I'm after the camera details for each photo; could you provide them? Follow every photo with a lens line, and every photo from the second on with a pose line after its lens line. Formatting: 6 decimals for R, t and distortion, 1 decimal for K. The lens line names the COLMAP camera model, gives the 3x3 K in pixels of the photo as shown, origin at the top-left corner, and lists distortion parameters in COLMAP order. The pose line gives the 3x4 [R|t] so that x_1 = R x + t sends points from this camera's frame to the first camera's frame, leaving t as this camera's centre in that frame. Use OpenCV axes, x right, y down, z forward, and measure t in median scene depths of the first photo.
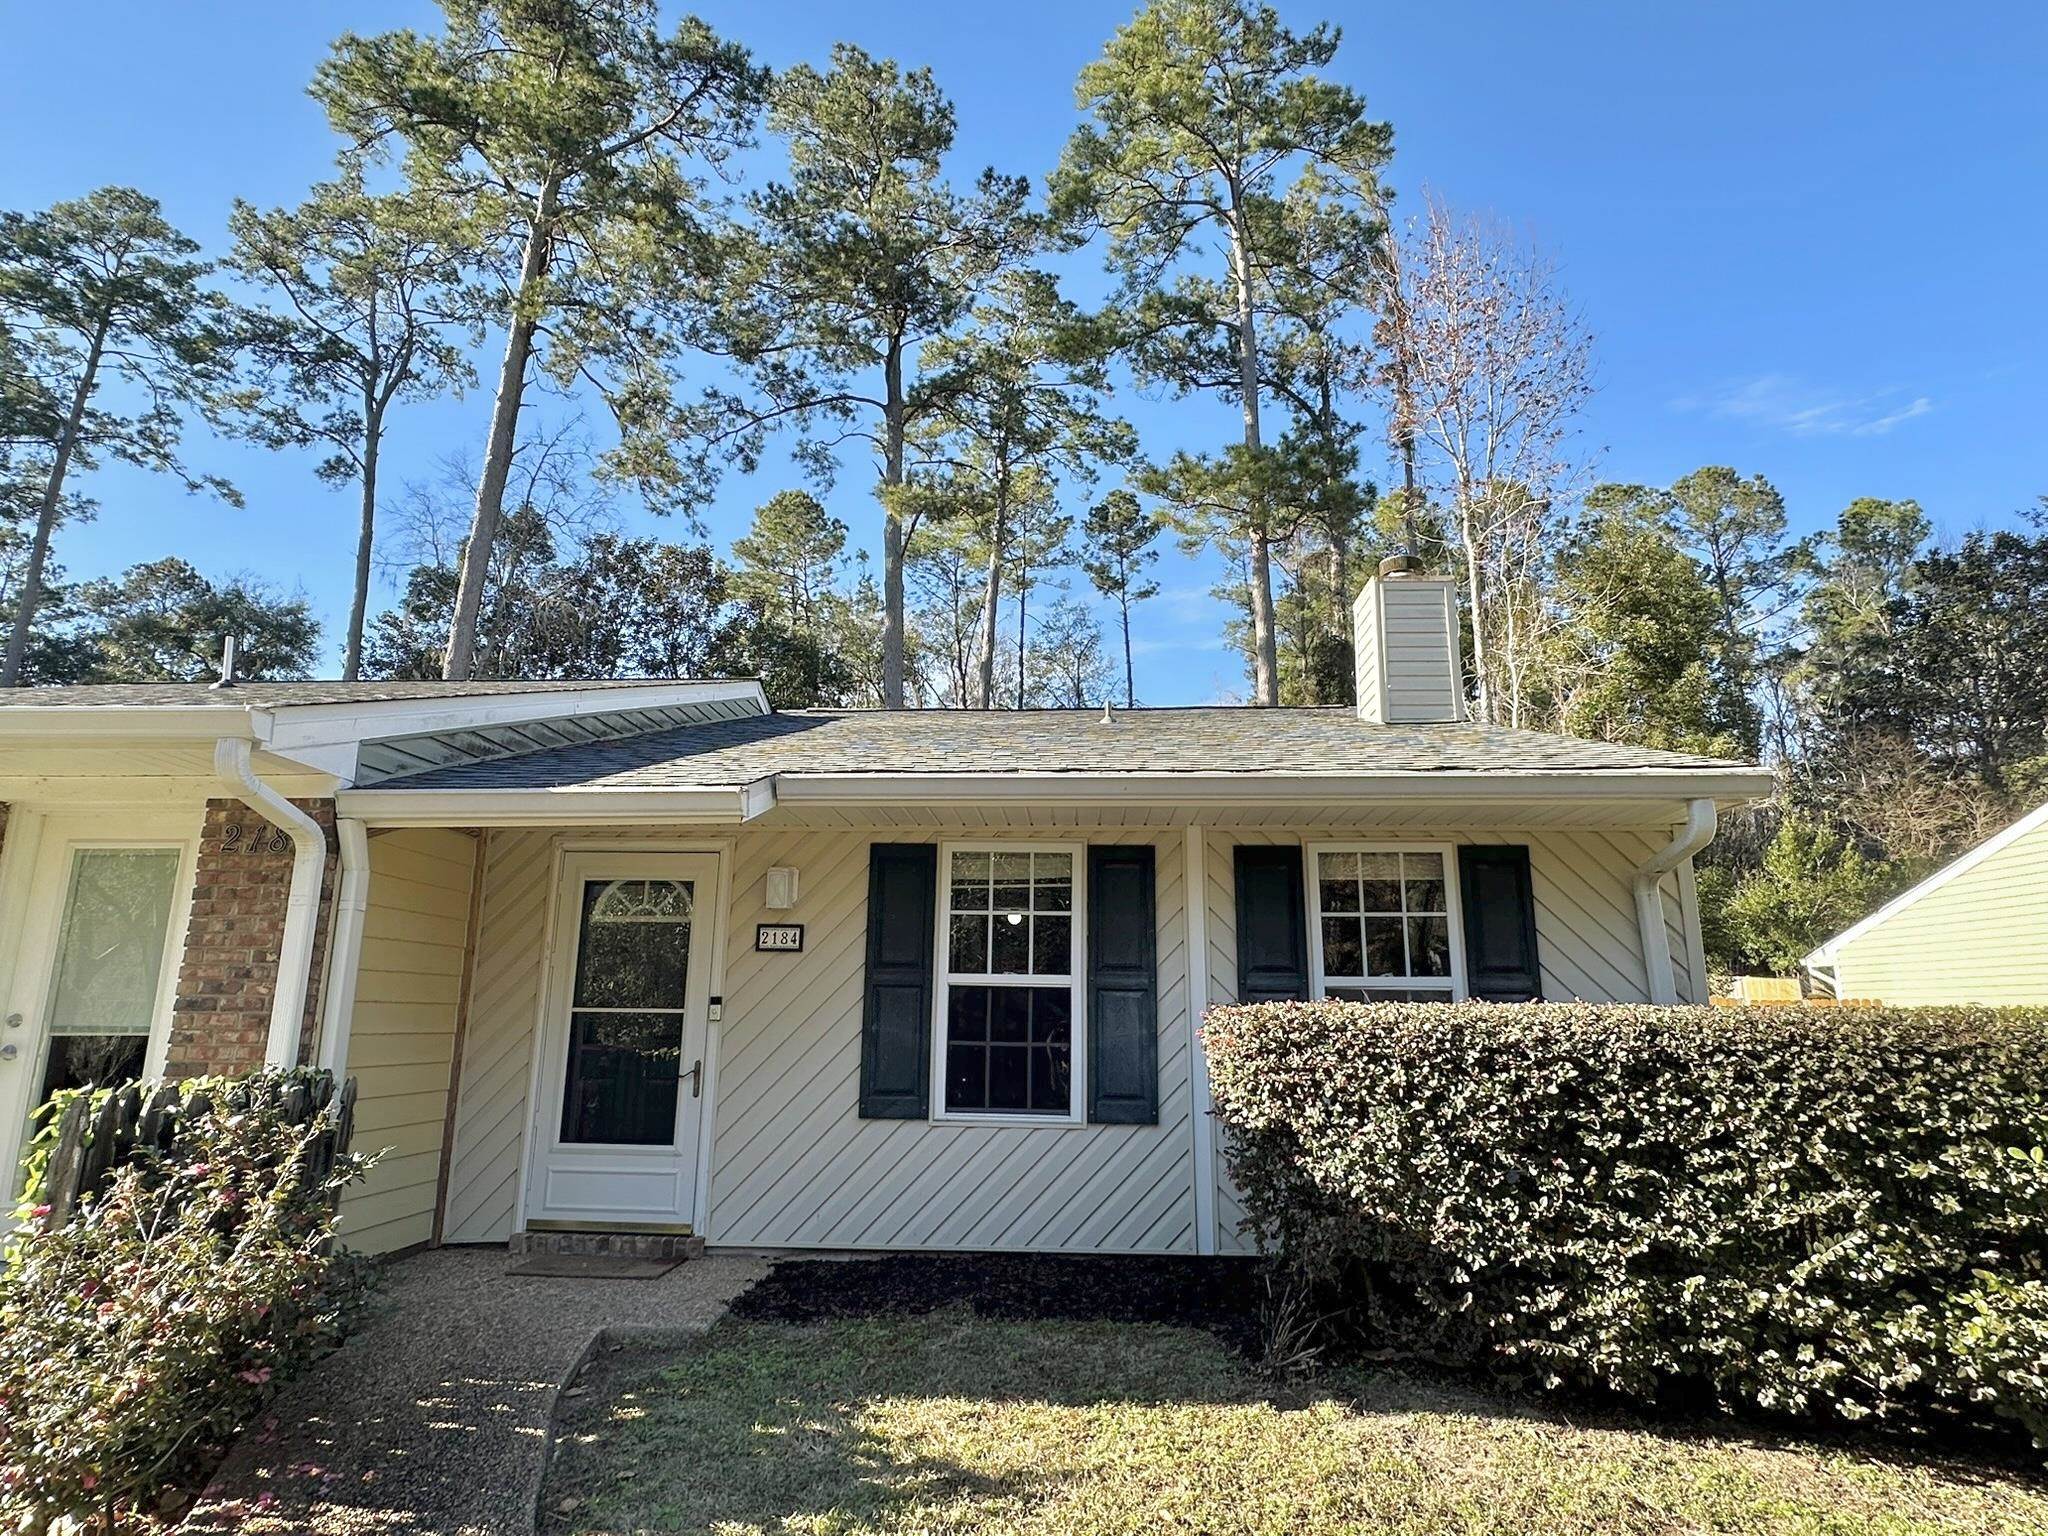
lens RADIAL K [[1635.7, 0, 1025.5], [0, 1635.7, 765.0], [0, 0, 1]] dist [-0.016040, 0.005469]
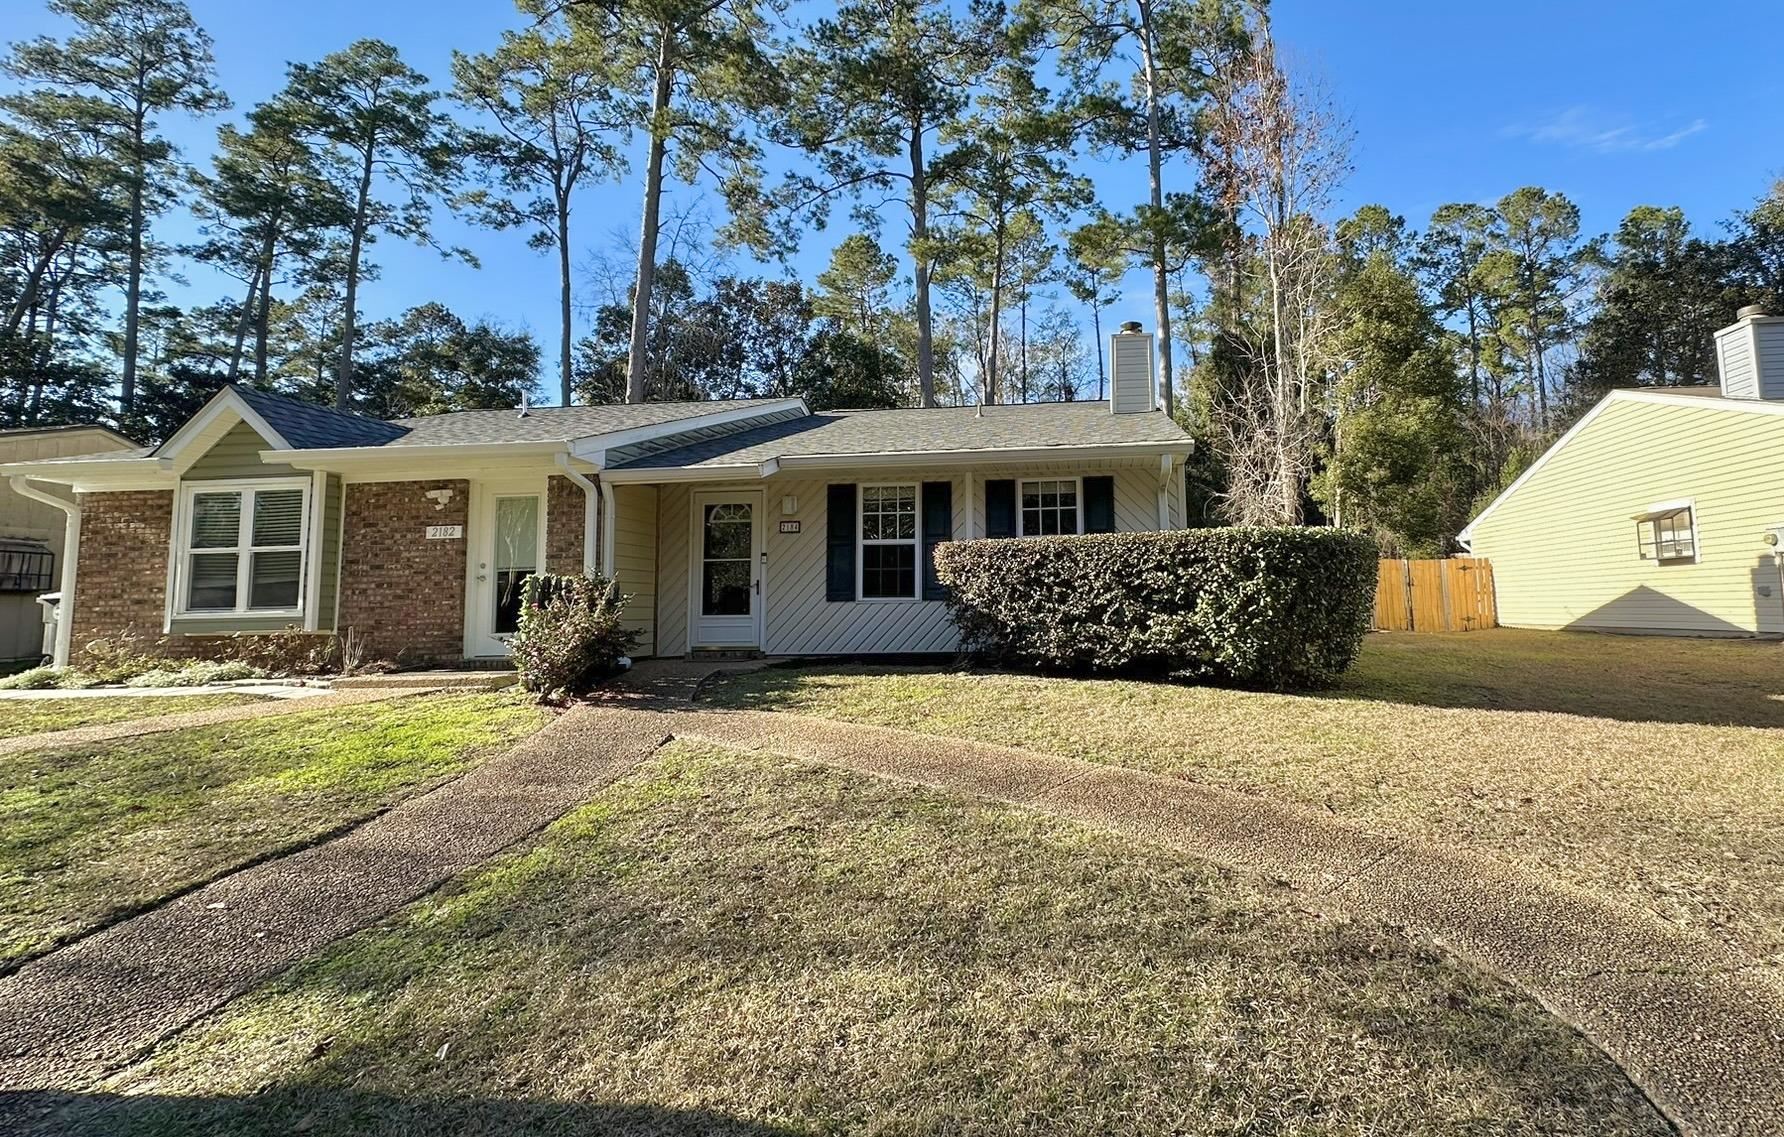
lens RADIAL K [[656.6, 0, 857.1], [0, 656.6, 576.0], [0, 0, 1]] dist [-0.002469, -0.000278]
pose [[0.999042, -0.027781, -0.033799, -0.123919], [0.033634, 0.981742, 0.187222, 0.014864], [0.027980, -0.188179, 0.981736, 0.363820]]
